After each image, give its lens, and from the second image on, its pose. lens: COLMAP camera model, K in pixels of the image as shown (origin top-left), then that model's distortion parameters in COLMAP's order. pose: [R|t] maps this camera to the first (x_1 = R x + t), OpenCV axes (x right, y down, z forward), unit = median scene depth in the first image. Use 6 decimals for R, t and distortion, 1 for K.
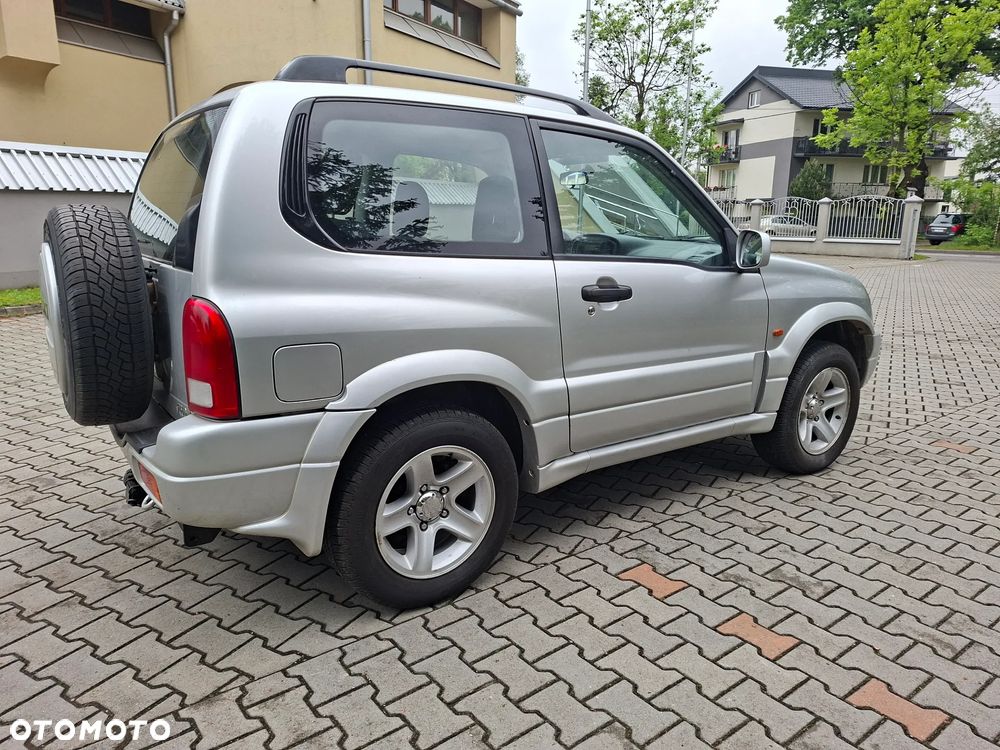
lens RADIAL K [[683.9, 0, 494.7], [0, 683.9, 366.1], [0, 0, 1]] dist [0.095392, -0.106931]
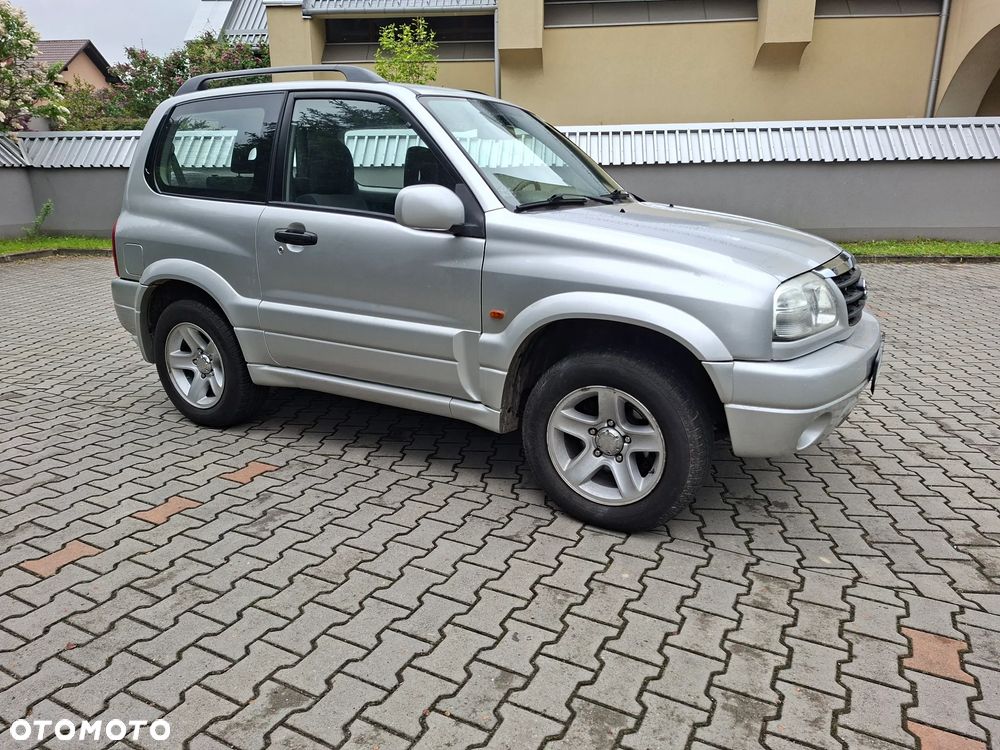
lens RADIAL K [[690.3, 0, 502.9], [0, 690.3, 374.4], [0, 0, 1]] dist [0.097378, -0.115829]
pose [[0.423770, 0.231204, -0.875764, 1.397556], [-0.187721, 0.968299, 0.164798, -0.140761], [0.886104, 0.094563, 0.453738, 0.781123]]
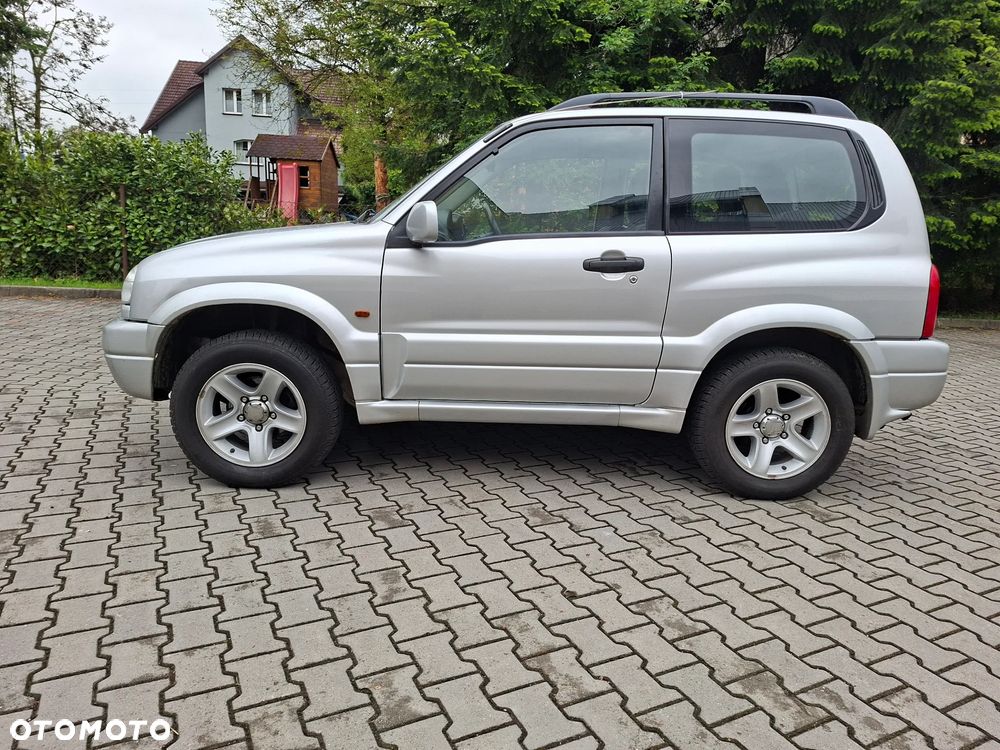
lens RADIAL K [[681.5, 0, 514.4], [0, 681.5, 376.0], [0, 0, 1]] dist [0.101210, -0.117456]
pose [[-0.840570, -0.152599, 0.519766, -0.674872], [0.068255, 0.922019, 0.381079, -0.488041], [-0.537386, 0.355800, -0.764606, 2.494007]]
